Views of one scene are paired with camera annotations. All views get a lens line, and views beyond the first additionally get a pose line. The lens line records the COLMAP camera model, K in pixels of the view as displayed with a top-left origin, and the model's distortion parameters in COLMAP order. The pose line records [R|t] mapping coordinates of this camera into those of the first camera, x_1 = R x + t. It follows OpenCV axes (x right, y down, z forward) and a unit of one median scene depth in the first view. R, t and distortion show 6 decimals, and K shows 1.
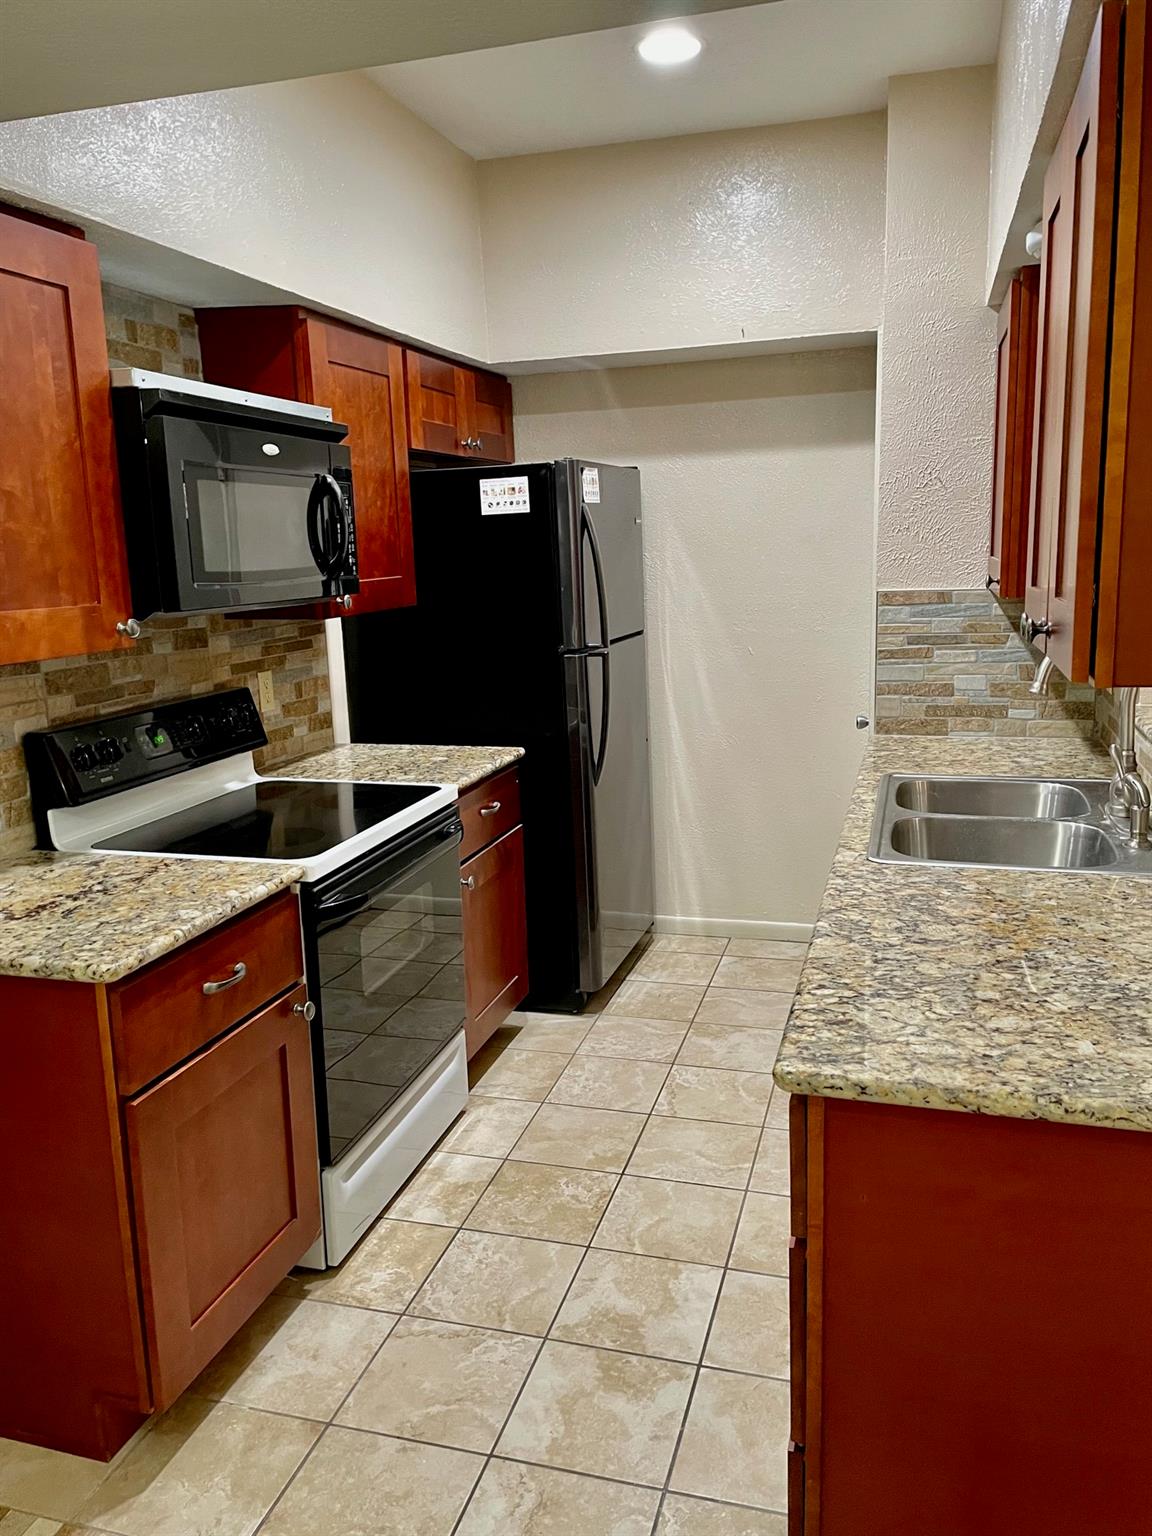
lens RADIAL K [[1156.7, 0, 576.0], [0, 1156.7, 768.0], [0, 0, 1]] dist [0.092743, -0.119261]
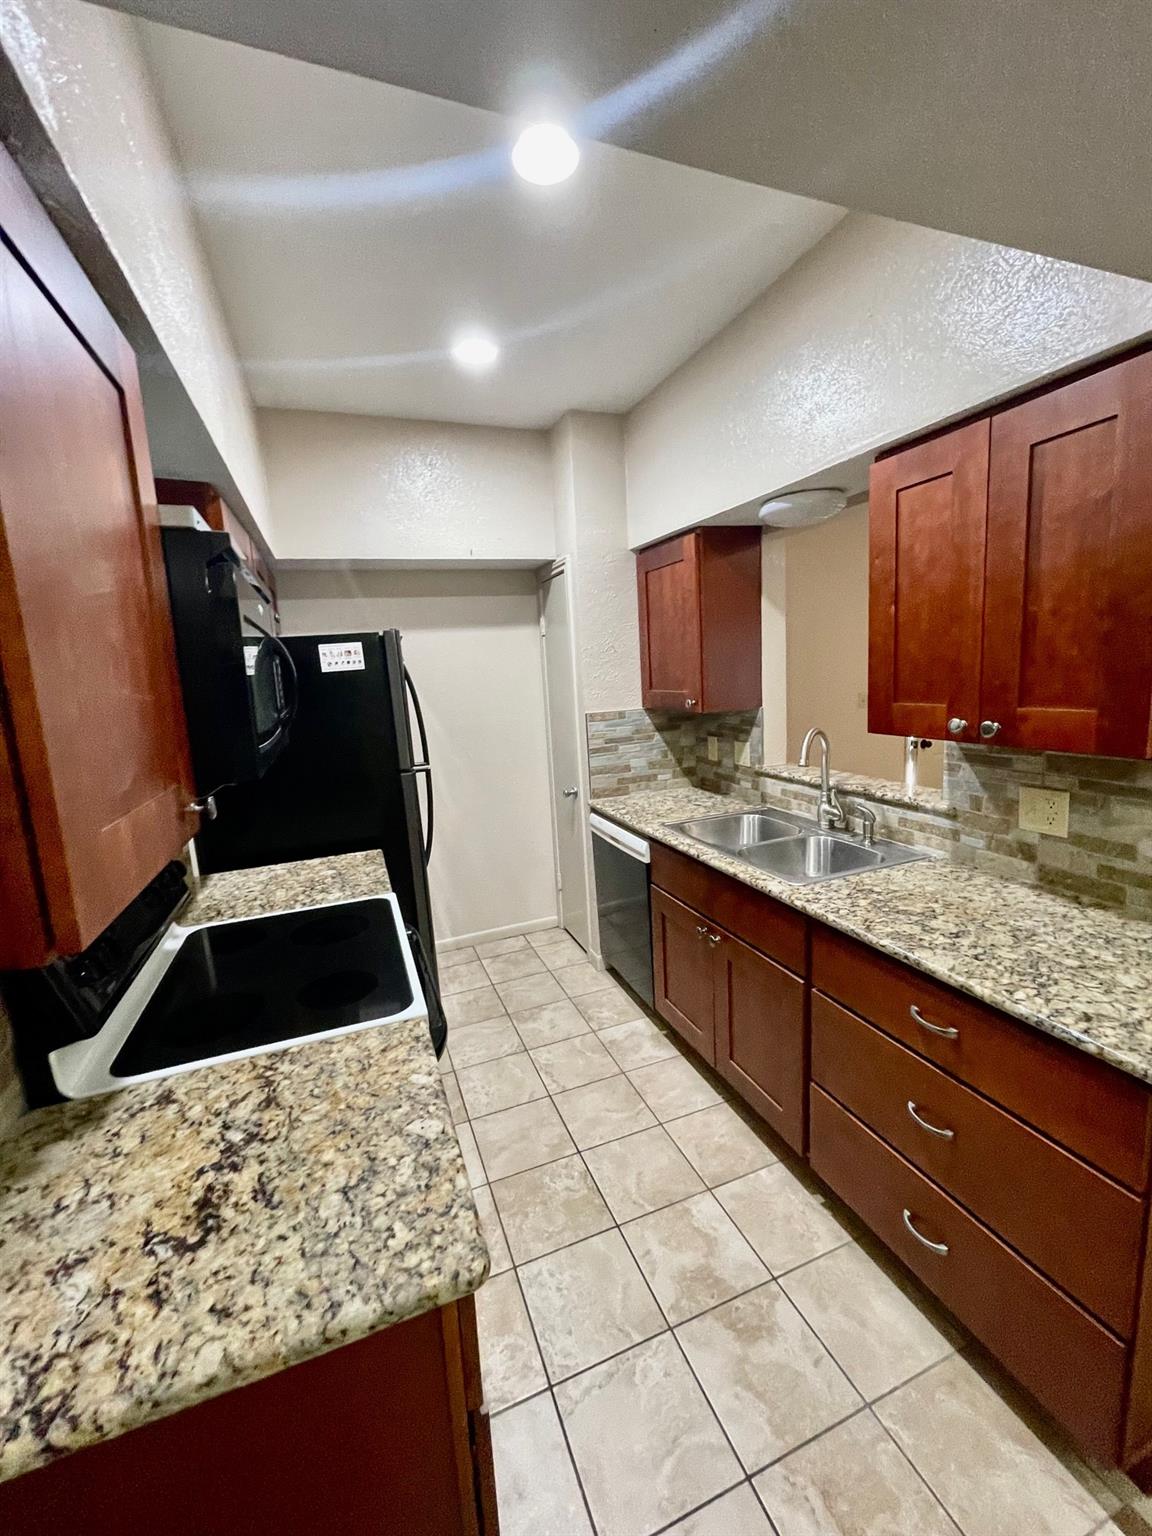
lens RADIAL K [[627.9, 0, 589.3], [0, 627.9, 762.2], [0, 0, 1]] dist [-0.011282, 0.007457]
pose [[0.791854, -0.106039, 0.601434, -0.437677], [0.148593, 0.988668, -0.021328, -0.102825], [-0.592358, 0.106257, 0.798638, 0.479674]]
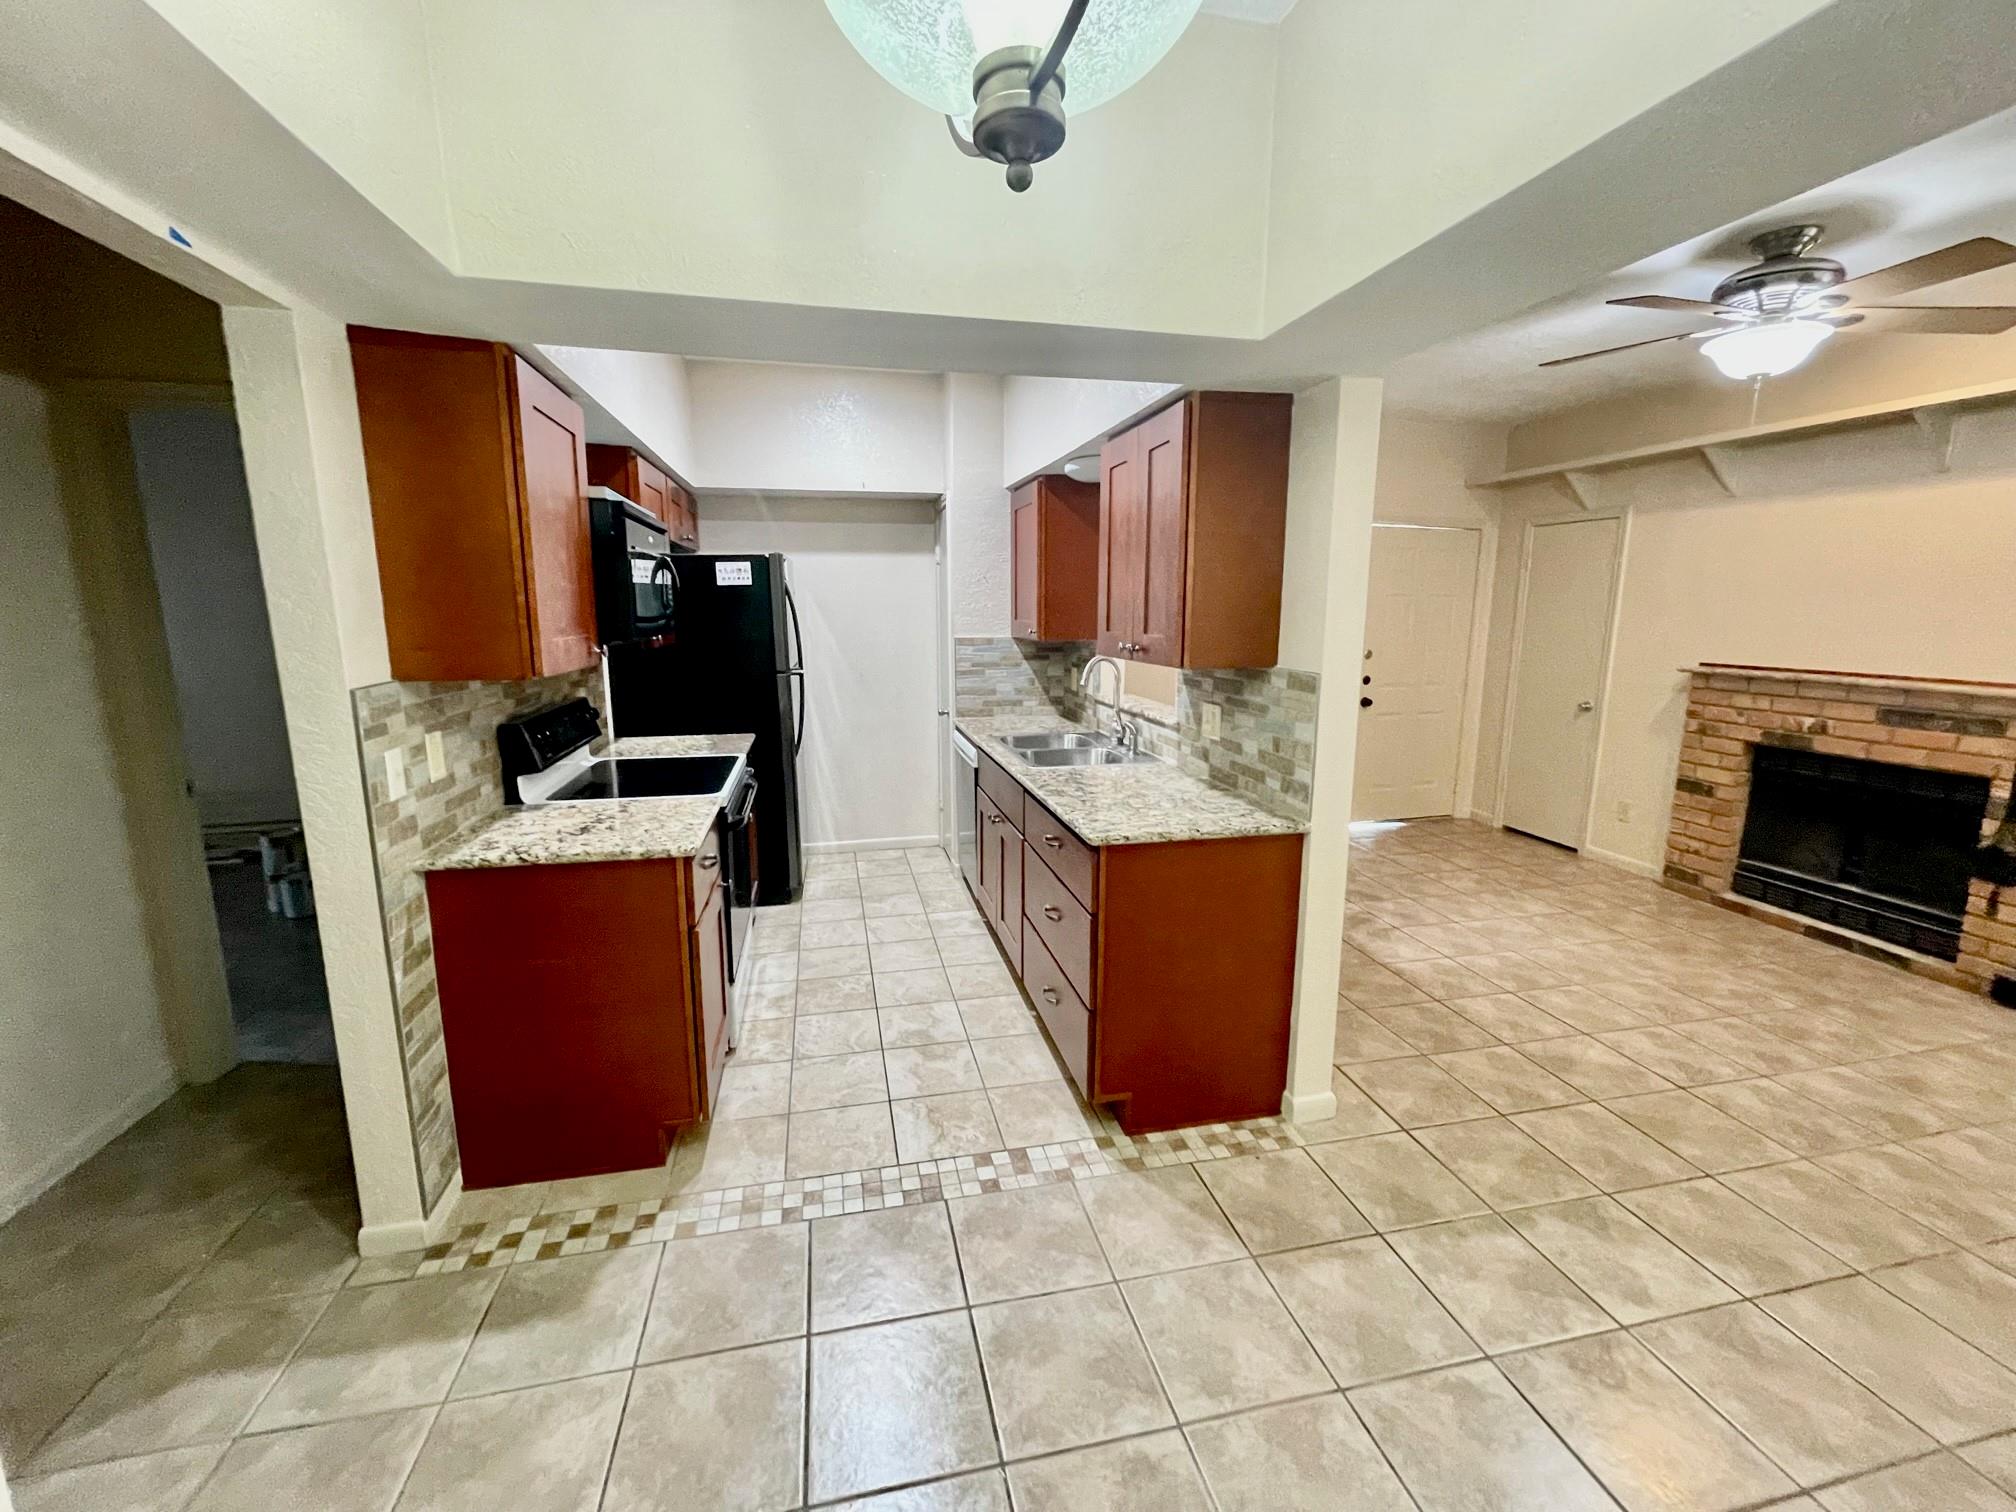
lens RADIAL K [[811.8, 0, 1002.4], [0, 811.8, 751.4], [0, 0, 1]] dist [-0.005179, -0.000176]
pose [[0.878514, -0.053817, 0.474676, -0.440199], [0.064534, 0.997896, -0.006300, 0.055456], [-0.473338, 0.036167, 0.880138, -0.193016]]
